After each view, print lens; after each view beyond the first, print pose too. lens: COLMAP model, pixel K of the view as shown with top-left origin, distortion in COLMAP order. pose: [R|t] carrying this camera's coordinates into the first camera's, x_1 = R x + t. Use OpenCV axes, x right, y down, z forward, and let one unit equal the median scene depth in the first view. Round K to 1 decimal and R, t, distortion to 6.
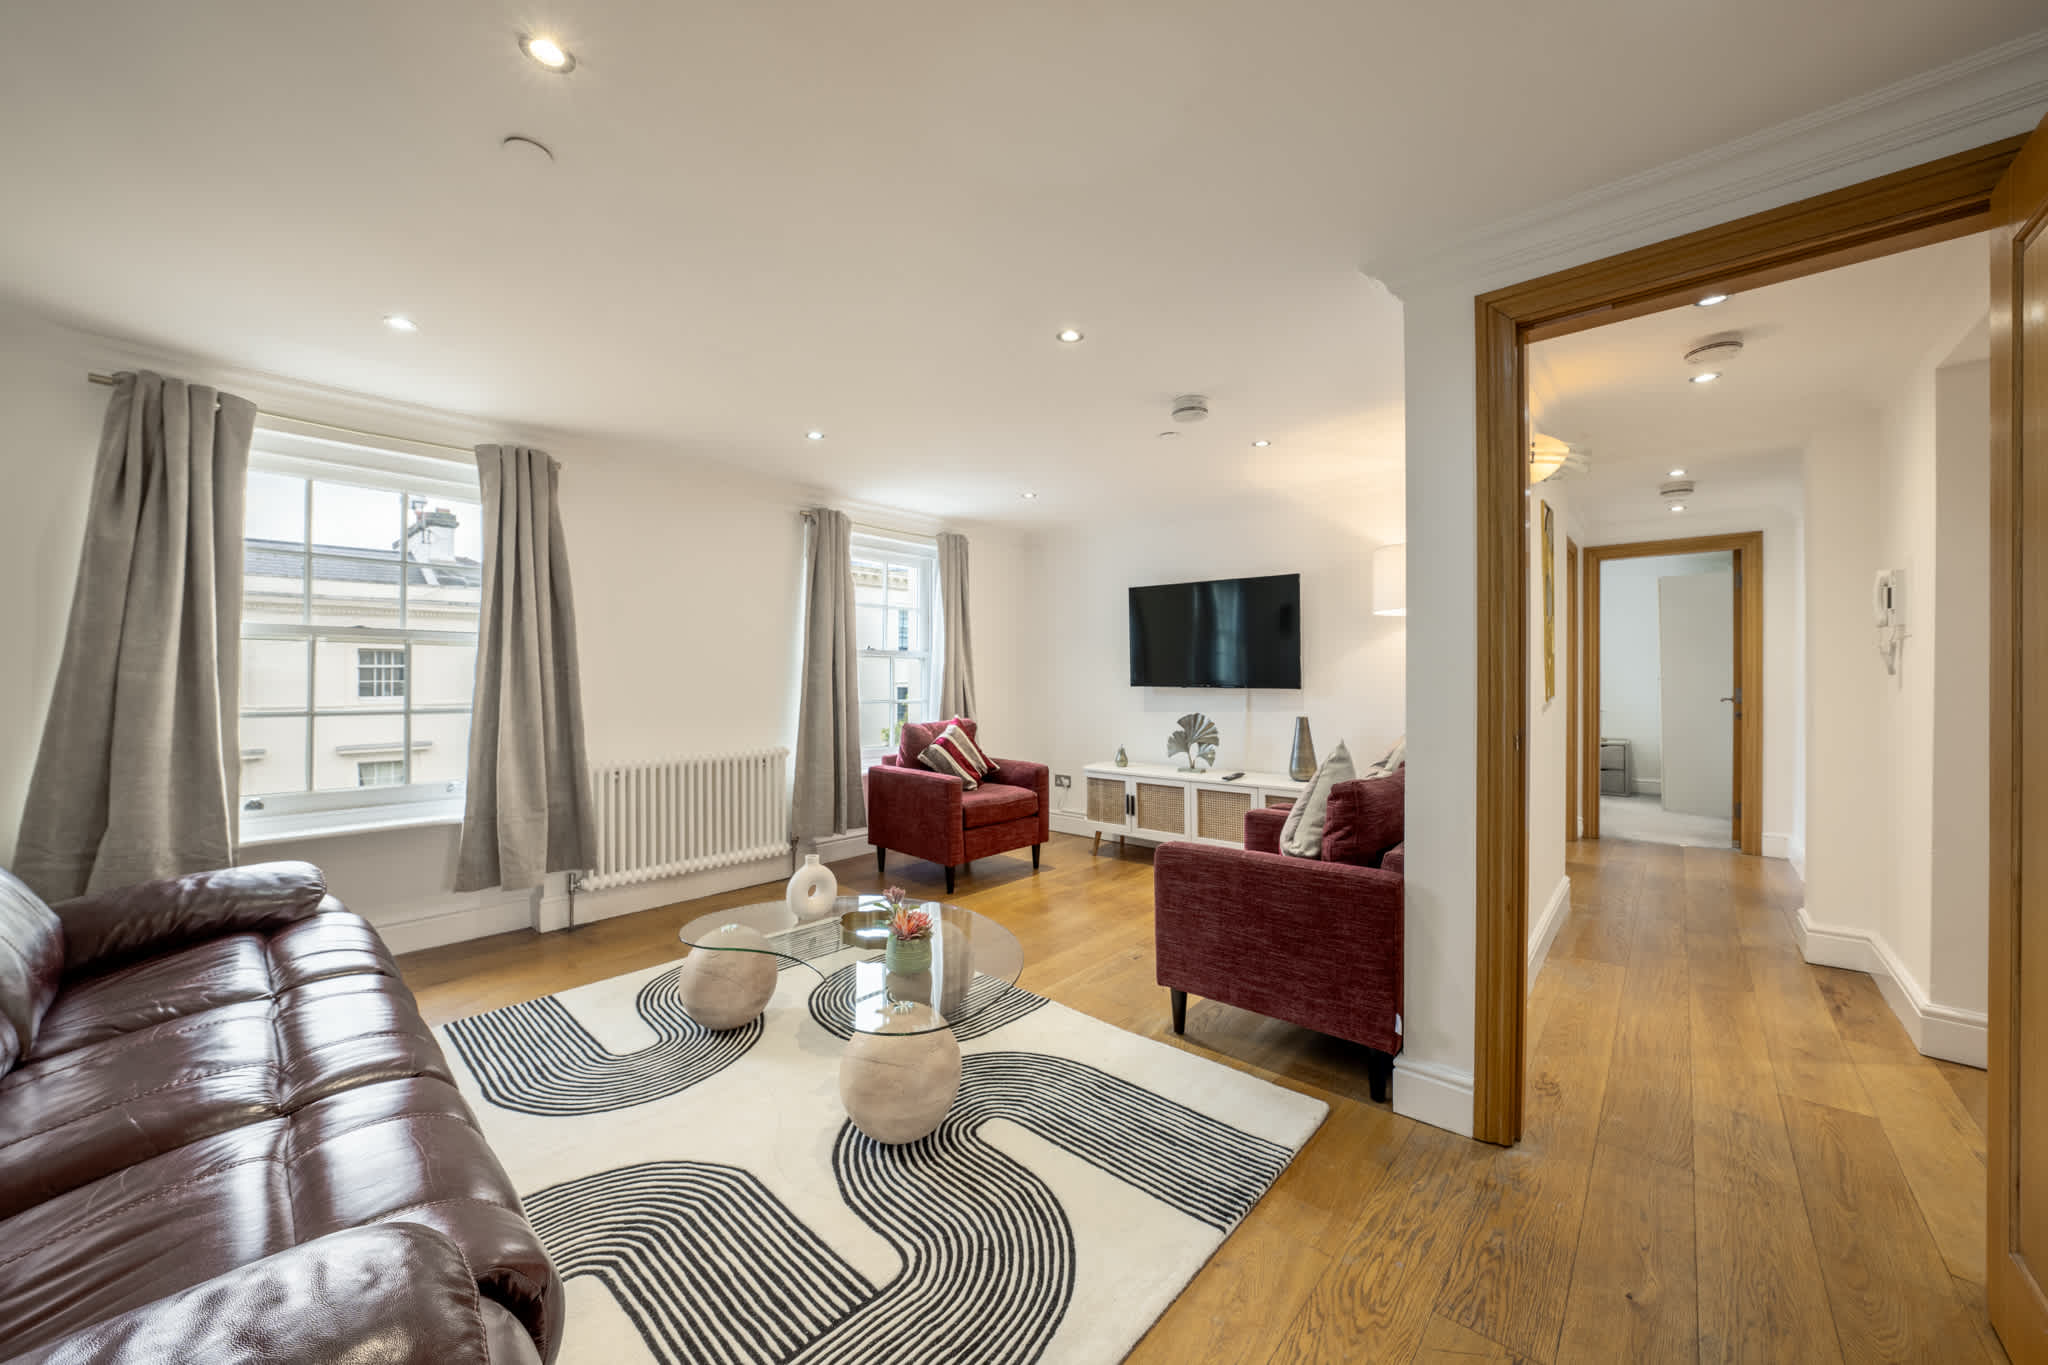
lens RADIAL K [[737.9, 0, 1018.4], [0, 737.9, 682.2], [0, 0, 1]] dist [-0.014676, 0.001054]
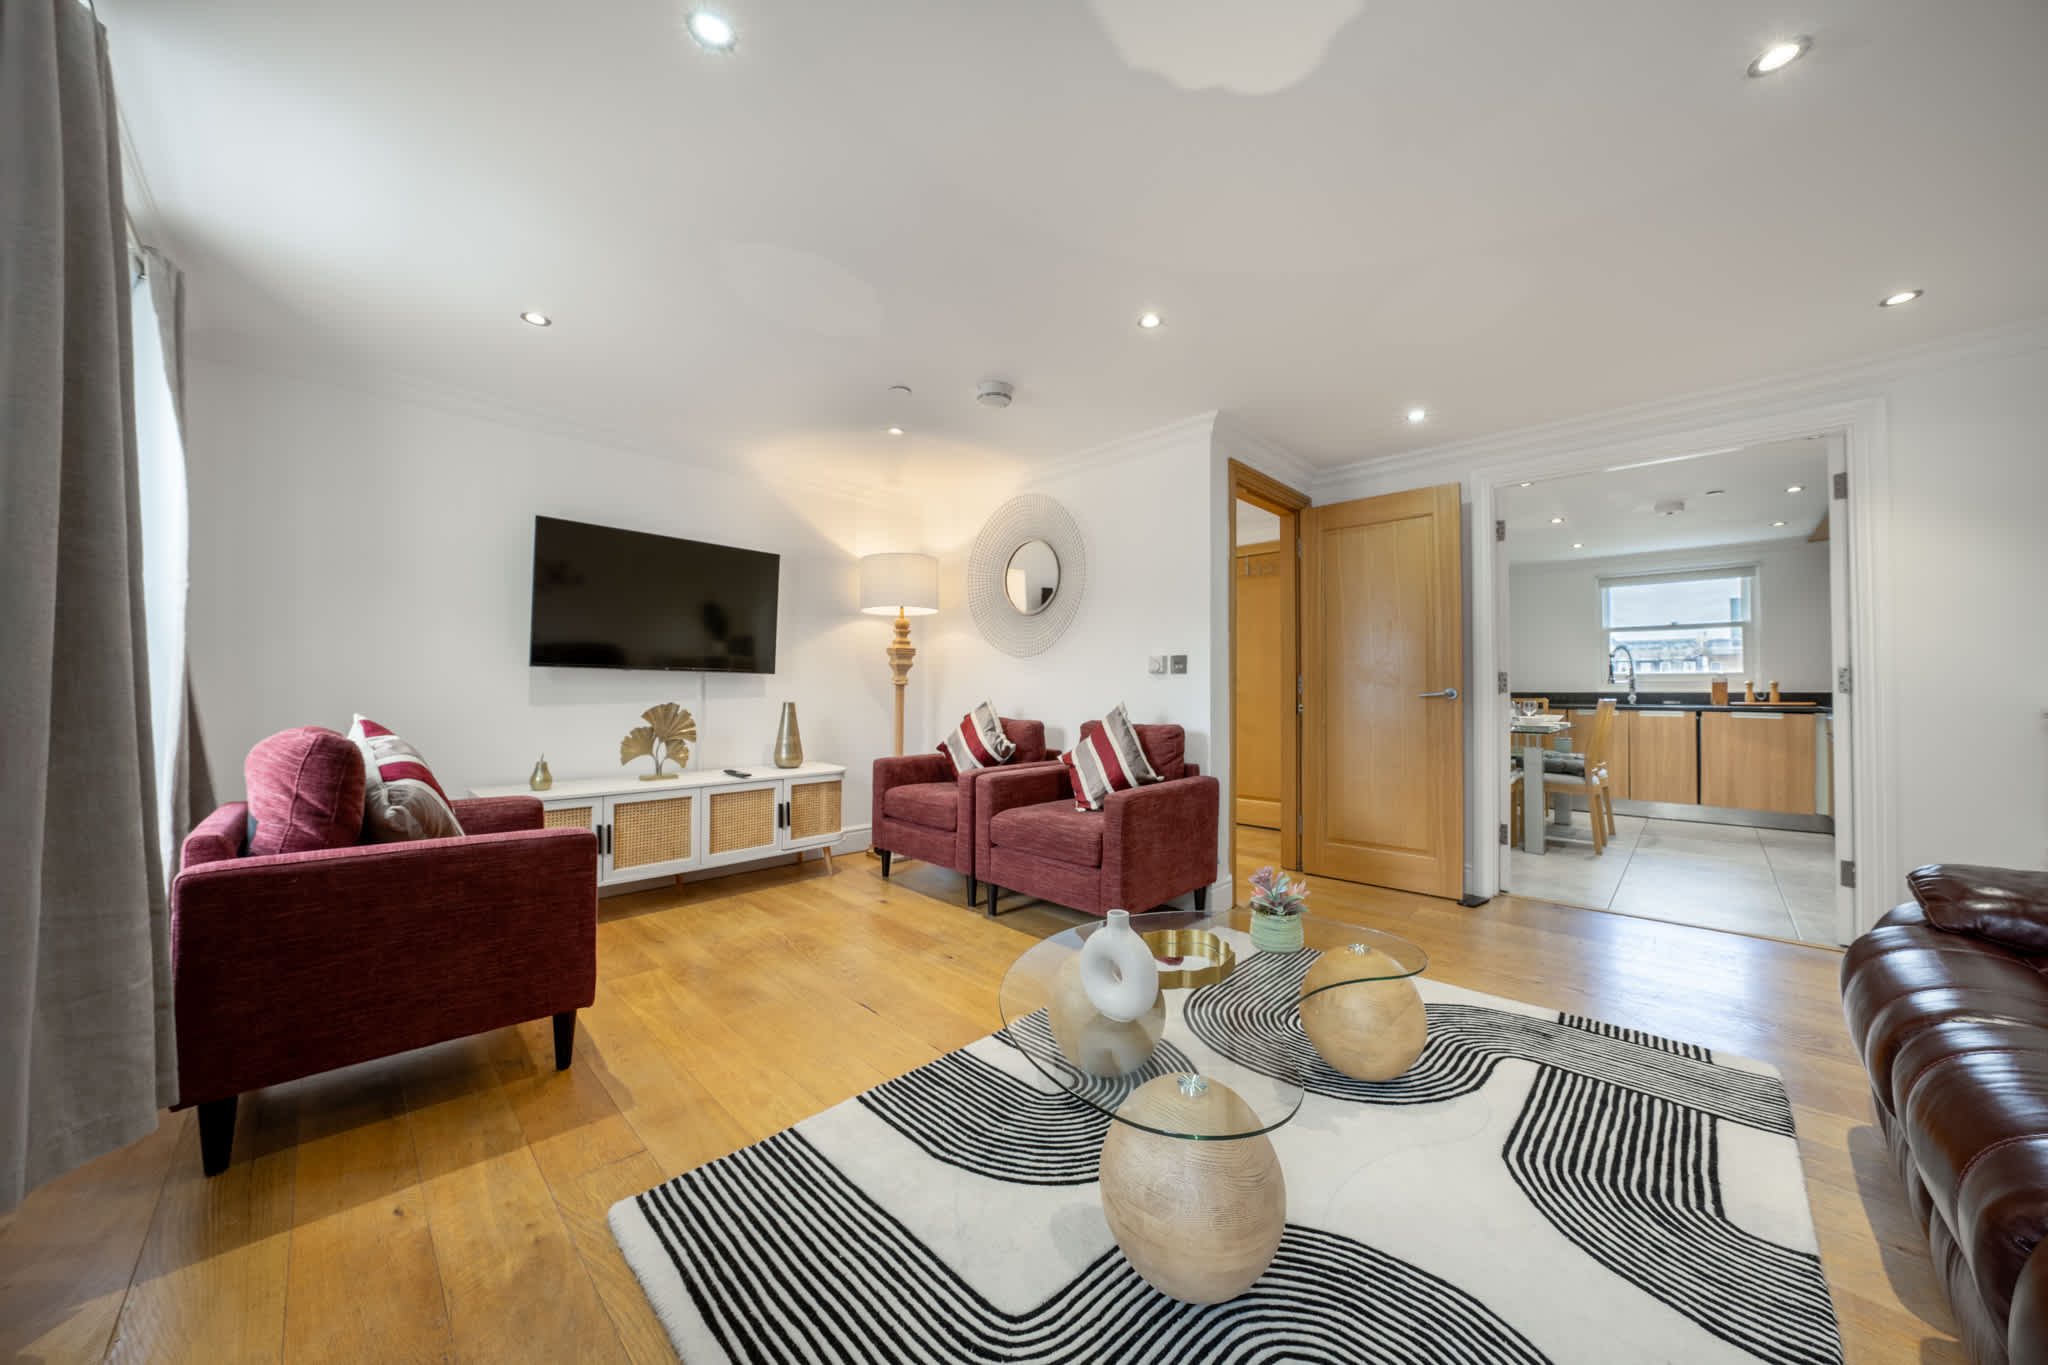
lens RADIAL K [[709.5, 0, 1015.6], [0, 709.5, 676.5], [0, 0, 1]] dist [-0.016233, 0.000435]
pose [[0.033415, 0.027818, 0.999054, -0.529677], [0.001628, 0.999610, -0.027888, 0.038591], [-0.999440, 0.002558, 0.033357, 0.651789]]
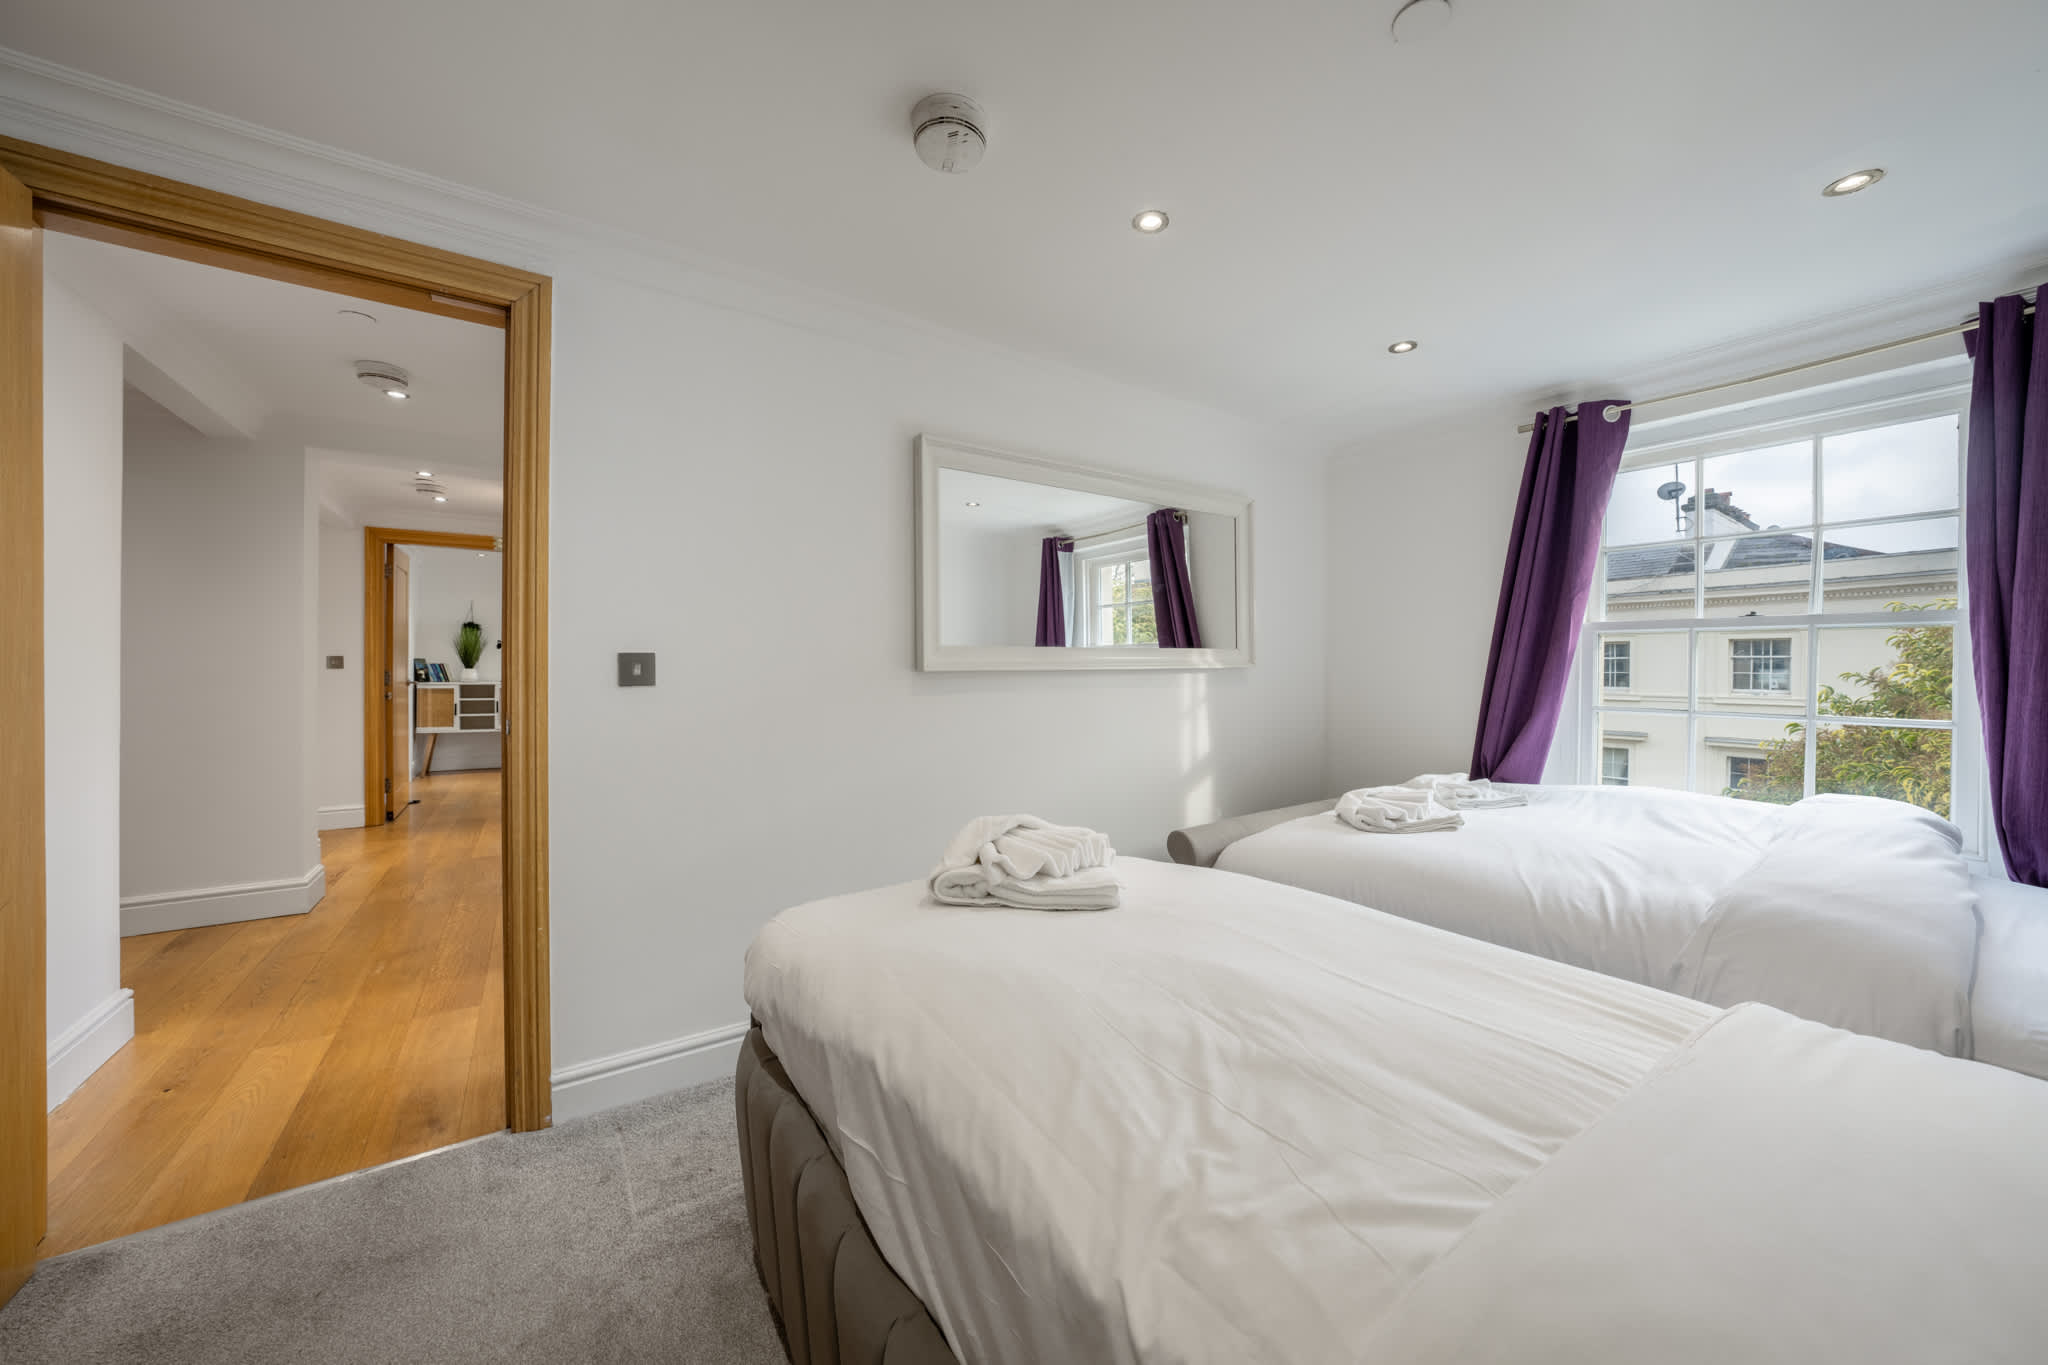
lens RADIAL K [[709.5, 0, 1013.8], [0, 709.5, 674.4], [0, 0, 1]] dist [-0.016233, 0.000435]
pose [[-0.251473, 0.011340, -0.967798, 1.306580], [-0.010993, 0.999833, 0.014572, -0.012333], [0.967802, 0.014303, -0.251306, 1.648987]]
